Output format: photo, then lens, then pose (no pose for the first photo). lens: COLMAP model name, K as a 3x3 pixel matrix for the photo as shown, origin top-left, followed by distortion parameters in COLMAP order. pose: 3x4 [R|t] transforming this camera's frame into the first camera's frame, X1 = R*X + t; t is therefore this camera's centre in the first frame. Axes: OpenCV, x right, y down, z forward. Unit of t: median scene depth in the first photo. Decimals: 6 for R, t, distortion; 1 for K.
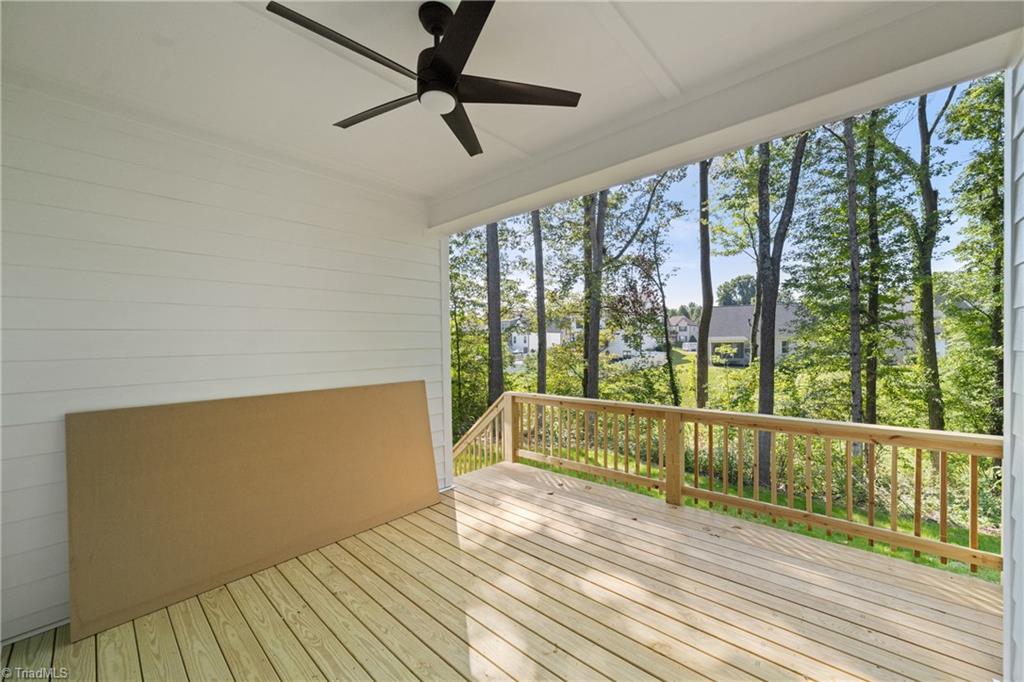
lens RADIAL K [[397.3, 0, 513.2], [0, 397.3, 346.2], [0, 0, 1]] dist [-0.009677, 0.000110]
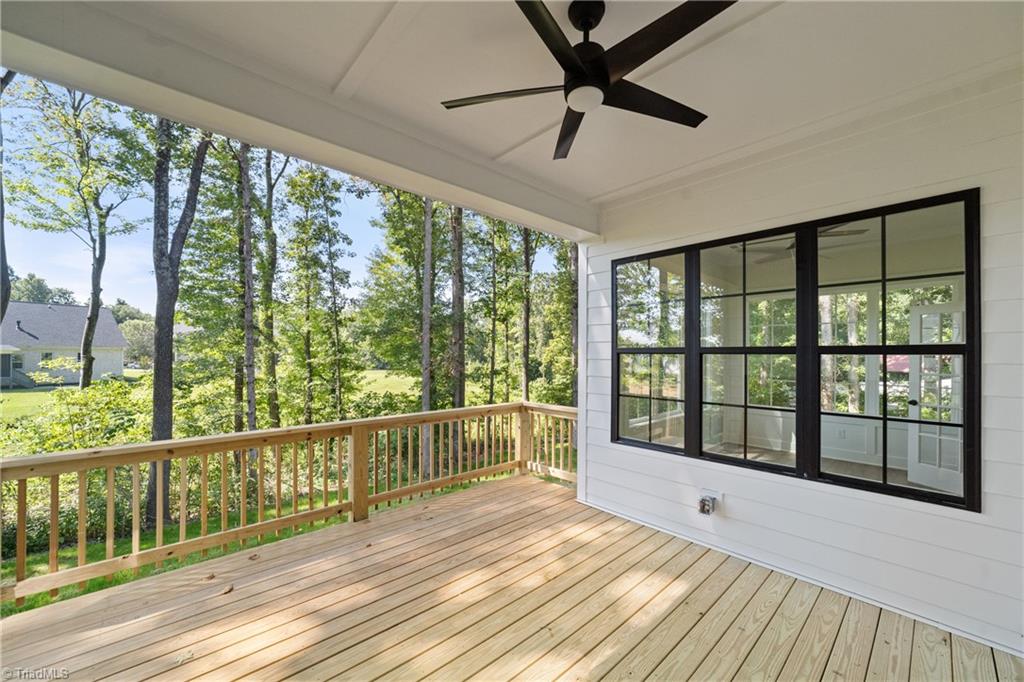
lens RADIAL K [[397.3, 0, 530.3], [0, 397.3, 354.3], [0, 0, 1]] dist [-0.009677, 0.000110]
pose [[0.071033, 0.010964, 0.997414, -0.479064], [0.002559, 0.999934, -0.011174, 0.004078], [-0.997471, 0.003346, 0.071000, 0.458184]]
